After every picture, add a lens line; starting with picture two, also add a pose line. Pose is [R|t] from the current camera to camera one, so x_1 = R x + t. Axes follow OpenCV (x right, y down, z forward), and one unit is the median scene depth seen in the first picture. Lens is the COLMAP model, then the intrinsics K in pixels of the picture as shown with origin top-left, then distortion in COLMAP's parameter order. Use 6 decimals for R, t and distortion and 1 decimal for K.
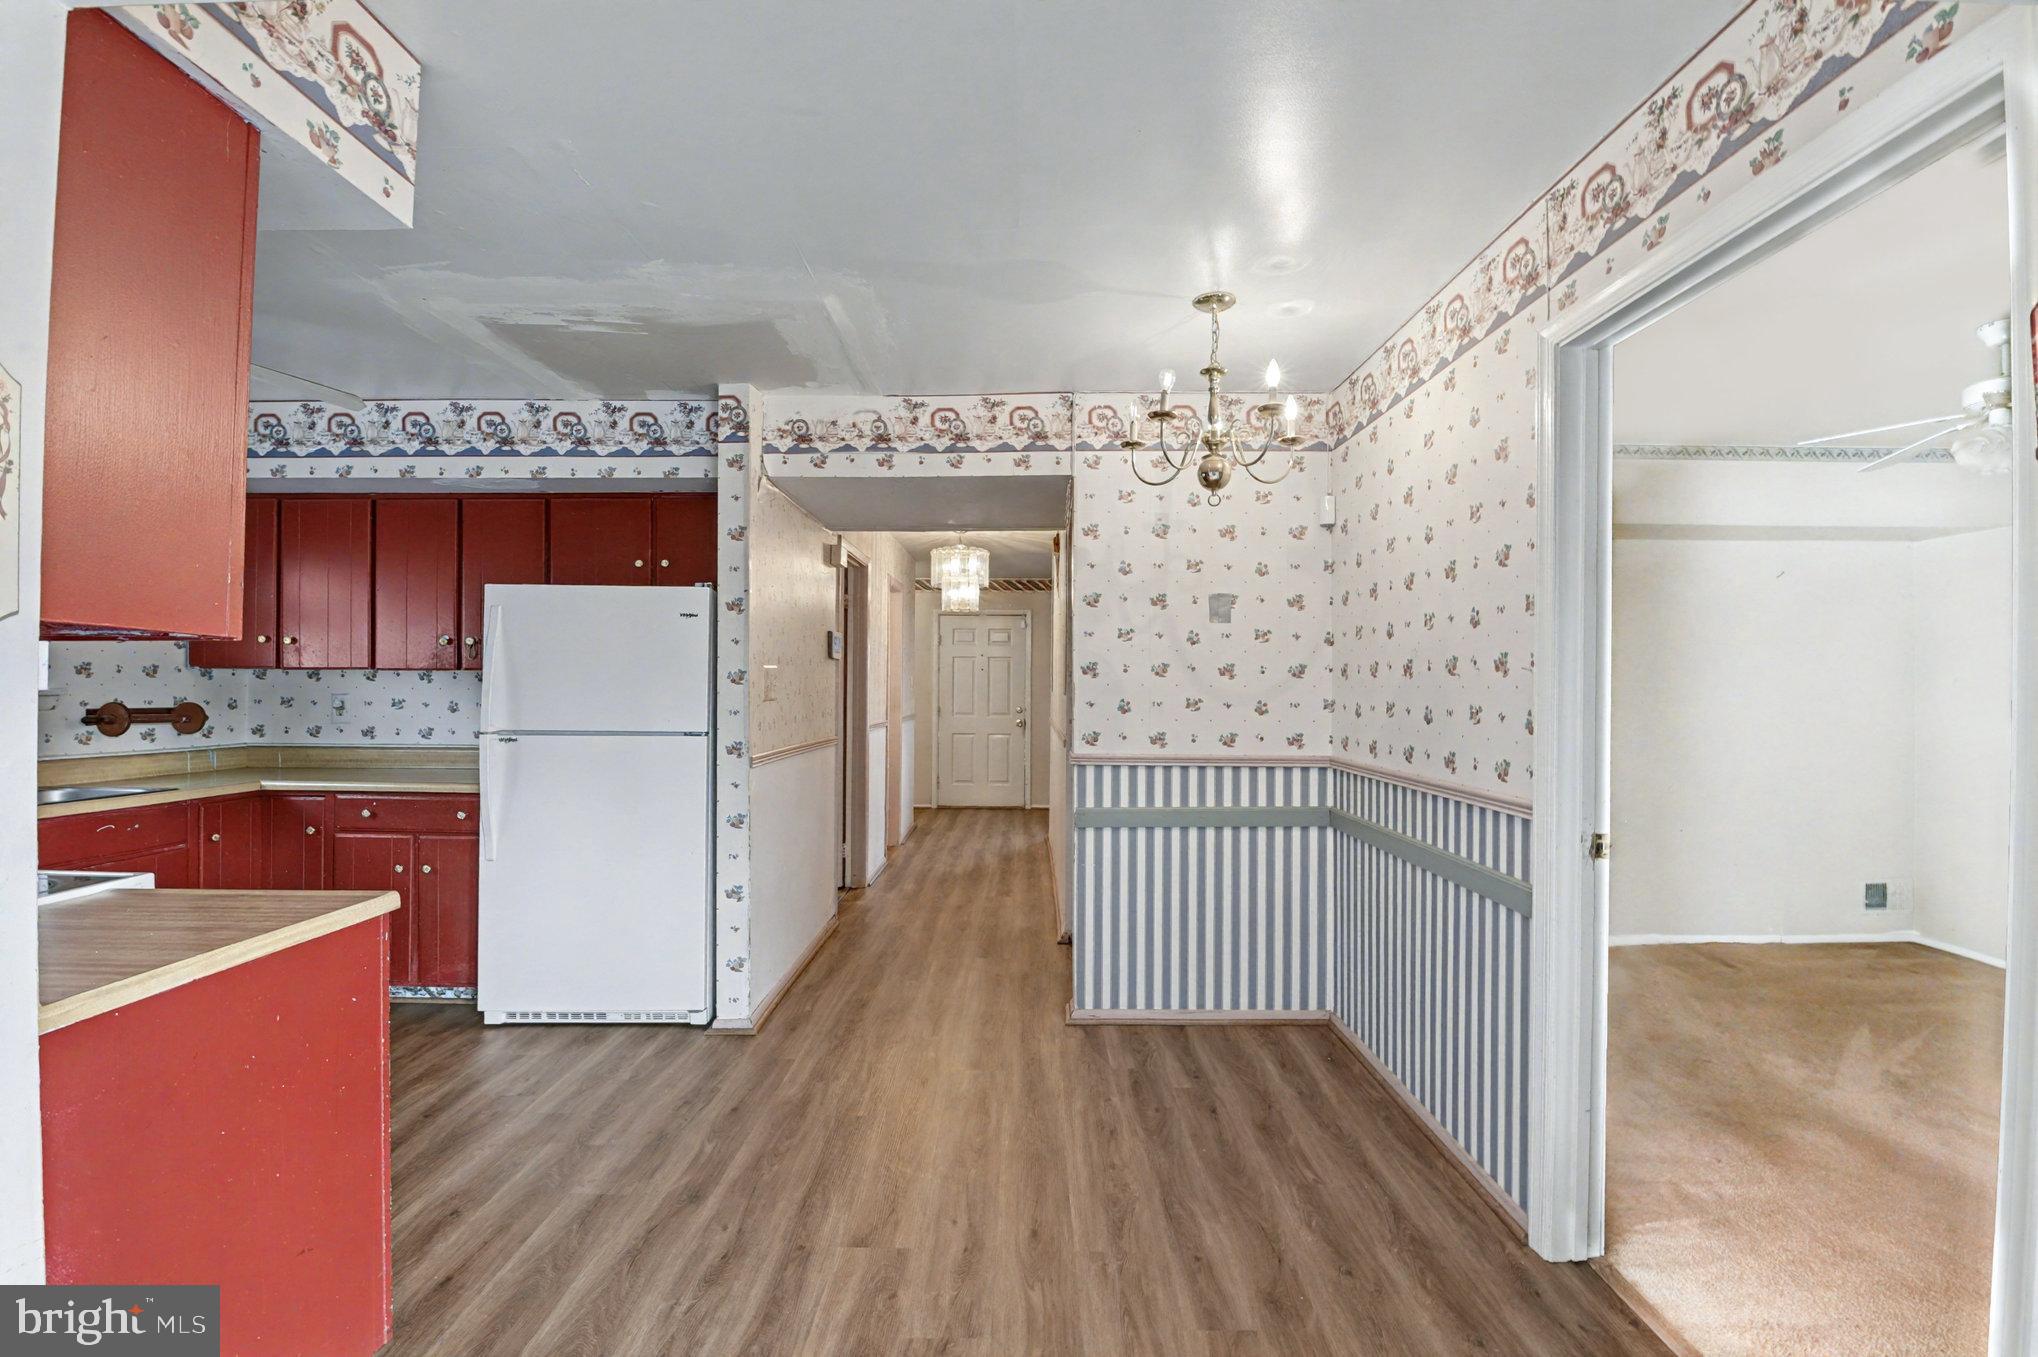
lens RADIAL K [[879.0, 0, 1023.8], [0, 879.0, 684.1], [0, 0, 1]] dist [-0.011069, -0.006060]
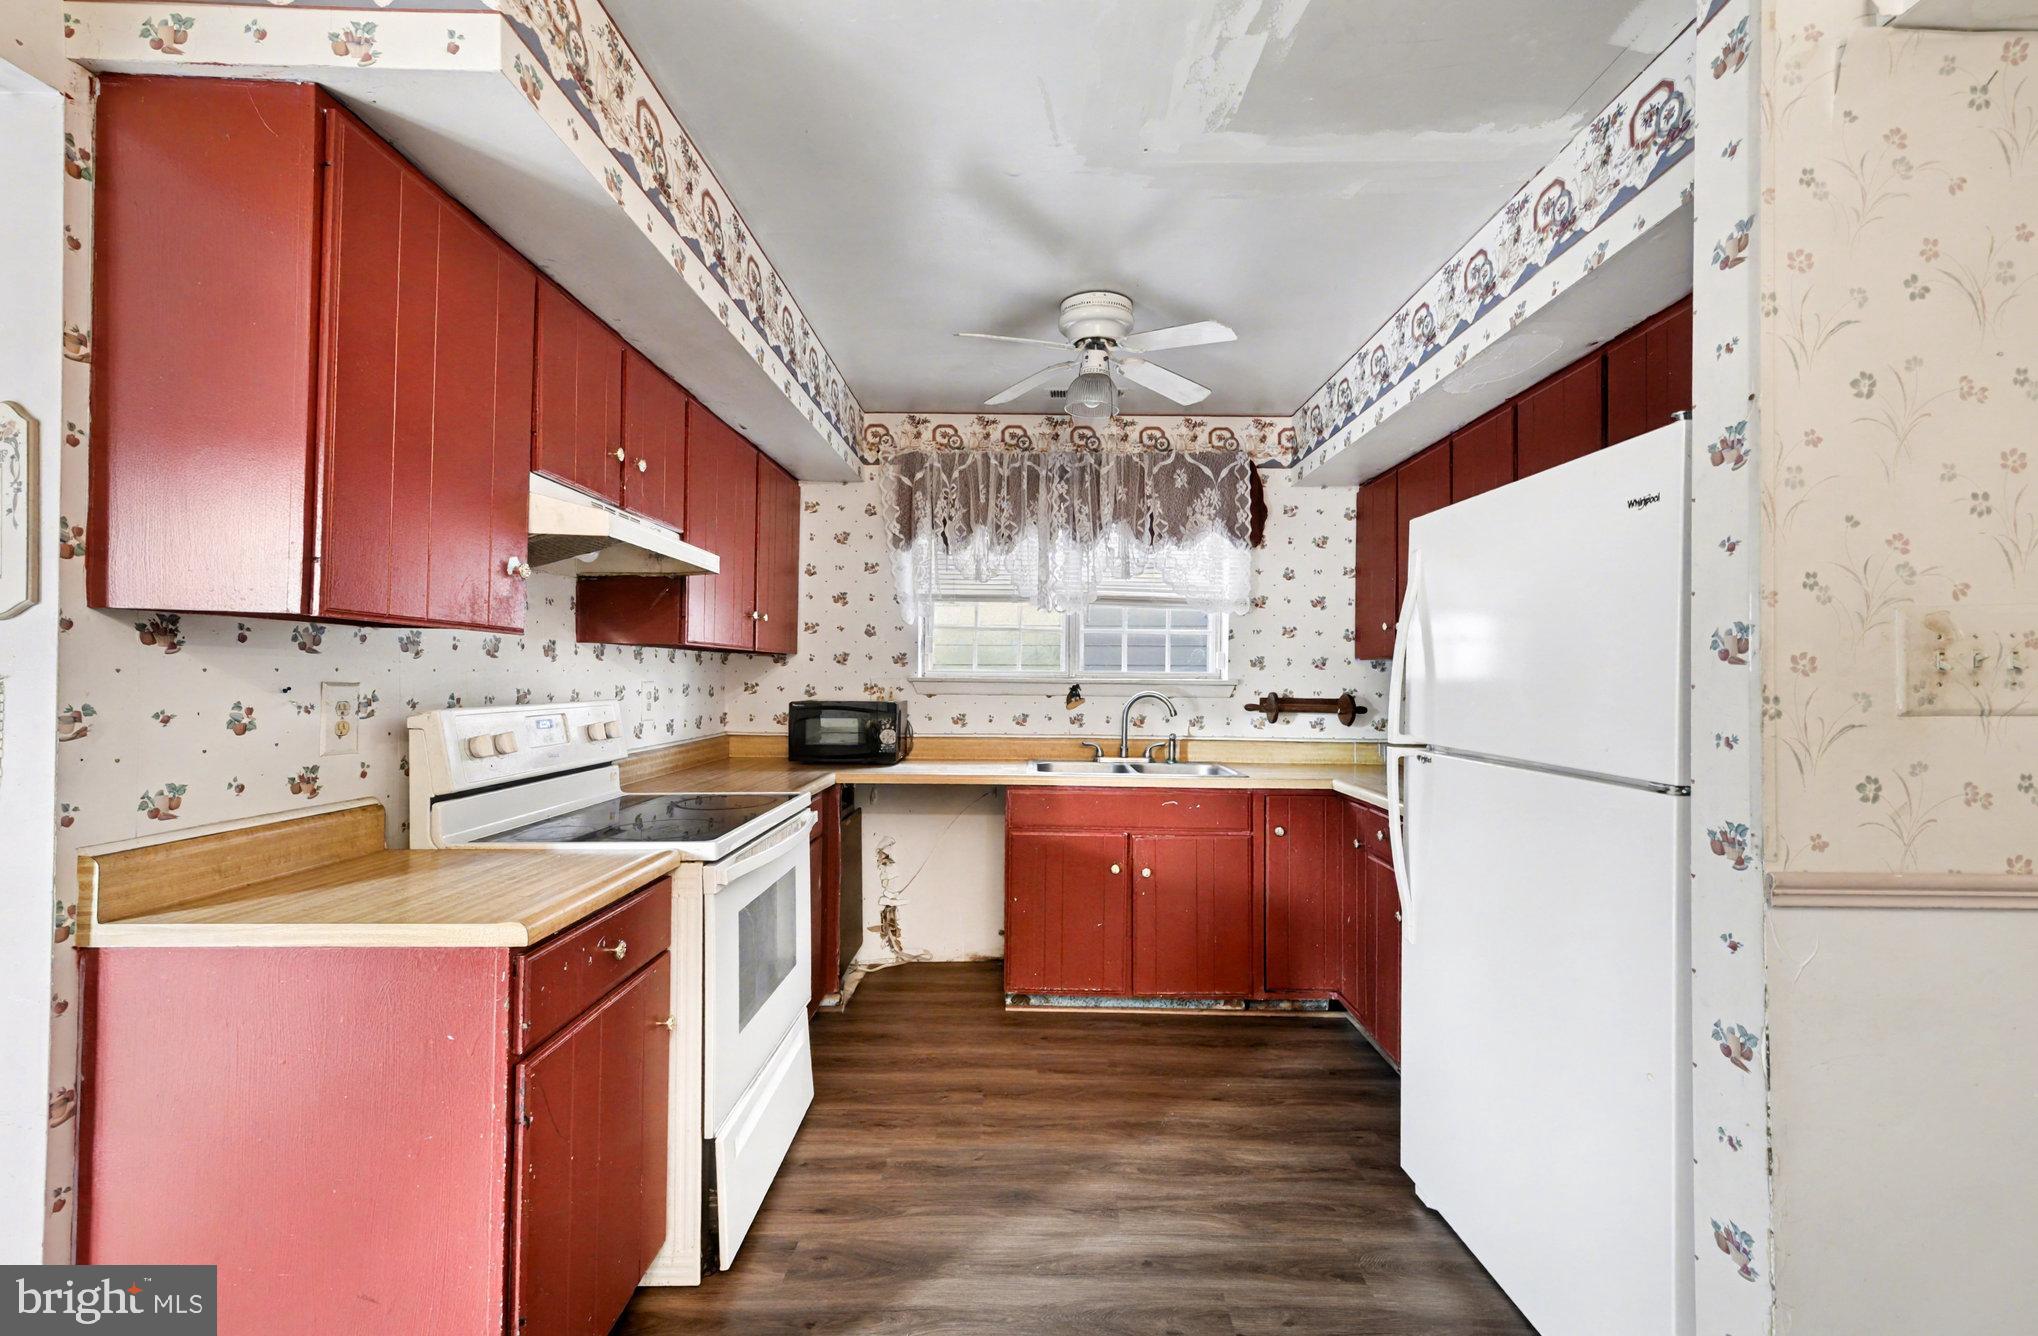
lens RADIAL K [[844.0, 0, 1014.3], [0, 844.0, 677.1], [0, 0, 1]] dist [0.012573, 0.000017]
pose [[-0.002340, -0.004245, -0.999988, 0.022284], [-0.002381, 0.999988, -0.004240, 0.007172], [0.999994, 0.002371, -0.002350, 0.657356]]
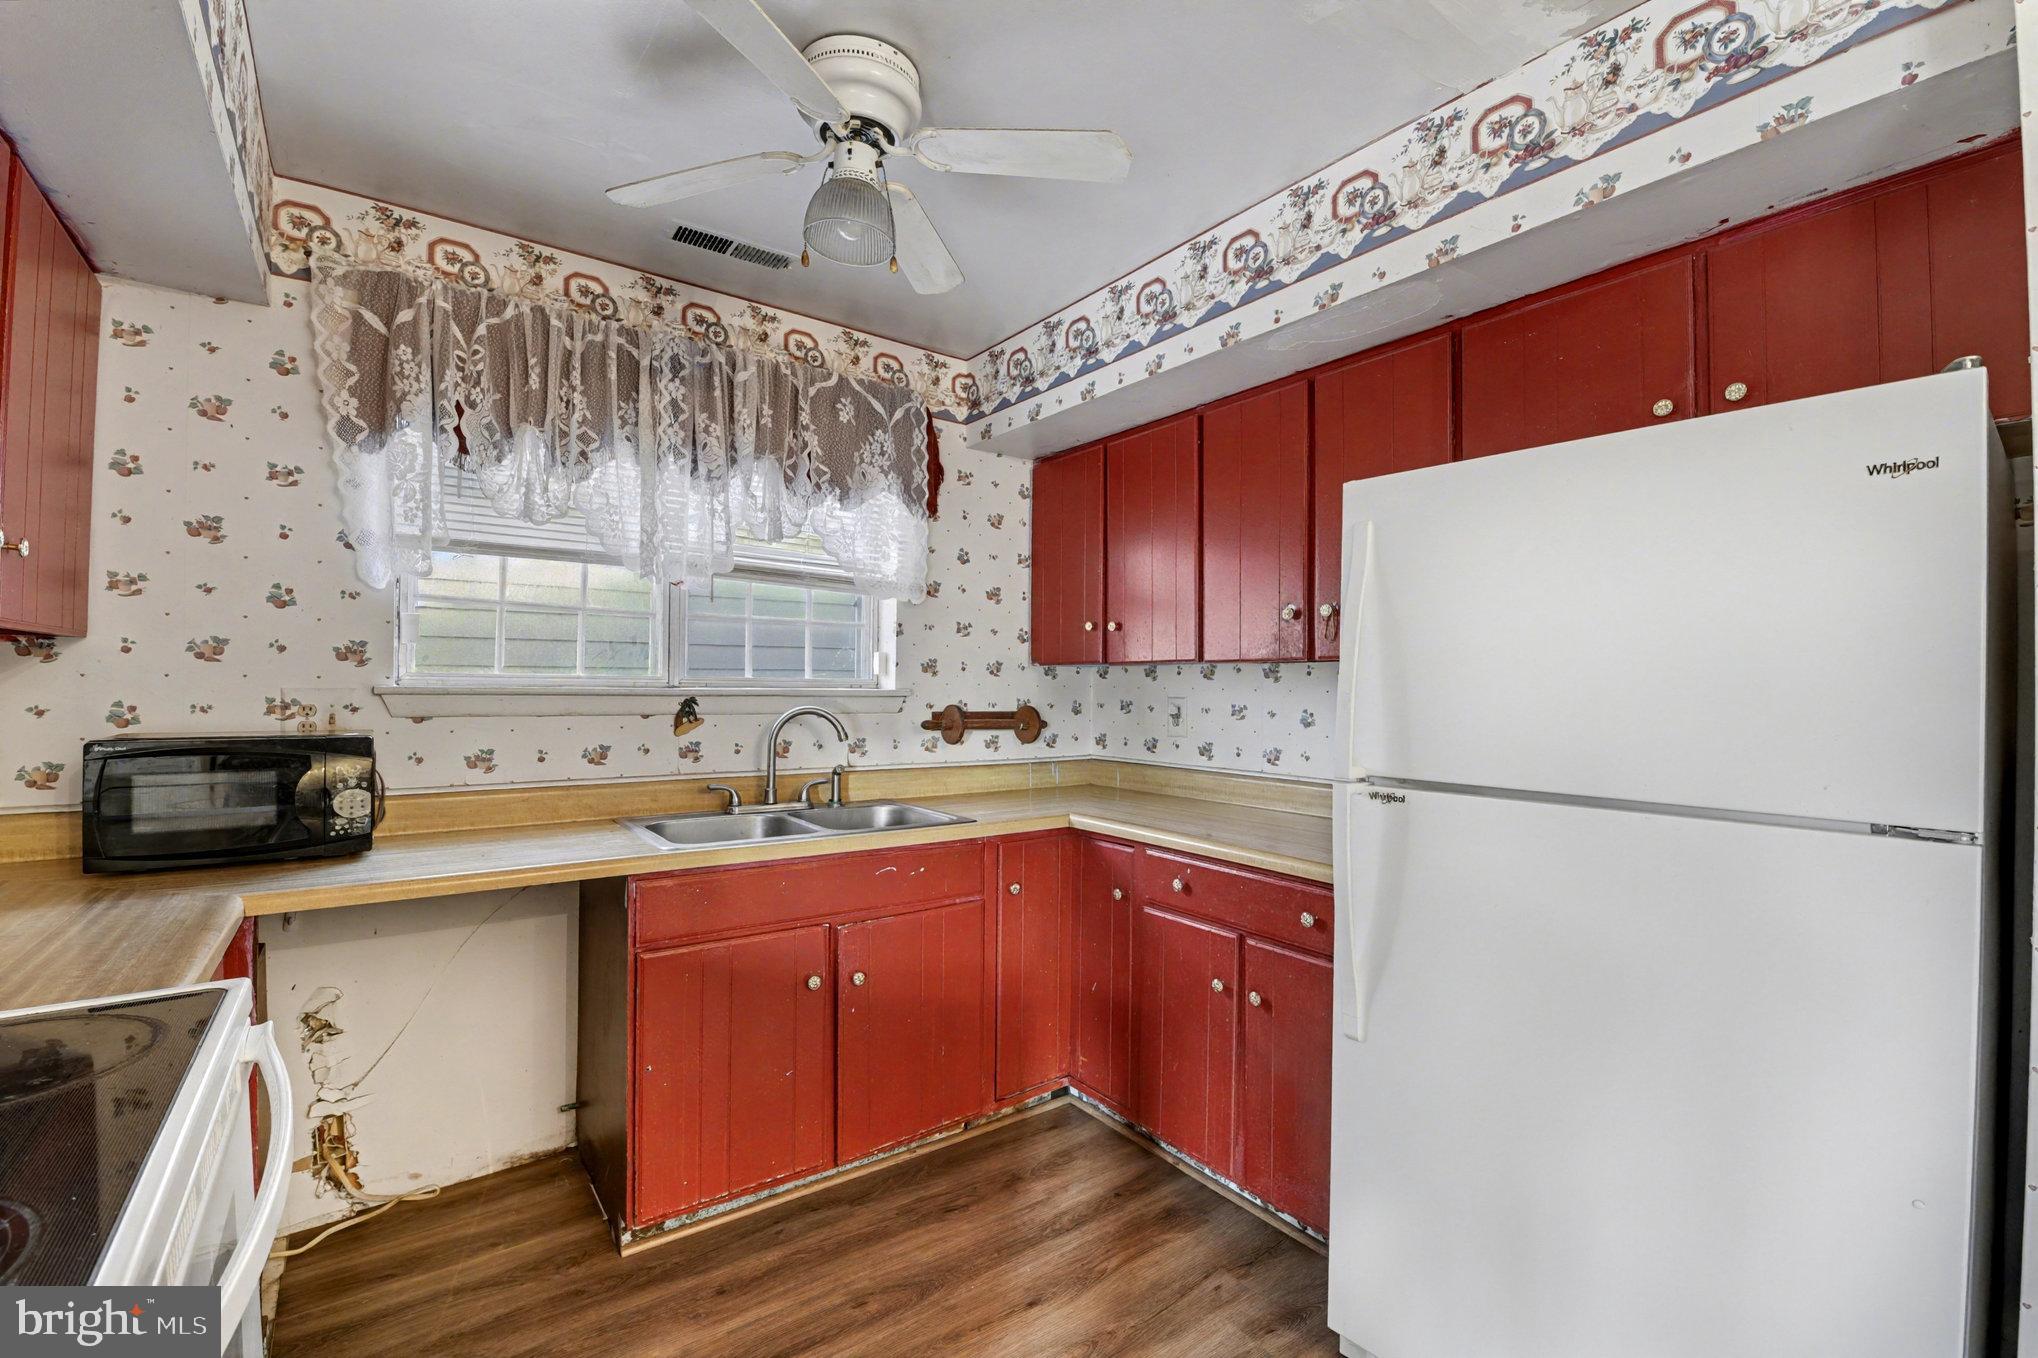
lens RADIAL K [[879.0, 0, 1025.3], [0, 879.0, 685.9], [0, 0, 1]] dist [-0.011069, -0.006060]
pose [[0.604536, 0.000060, -0.796578, -0.304307], [-0.001140, 0.999999, -0.000790, 0.002702], [0.796577, 0.001386, 0.604535, 0.514258]]
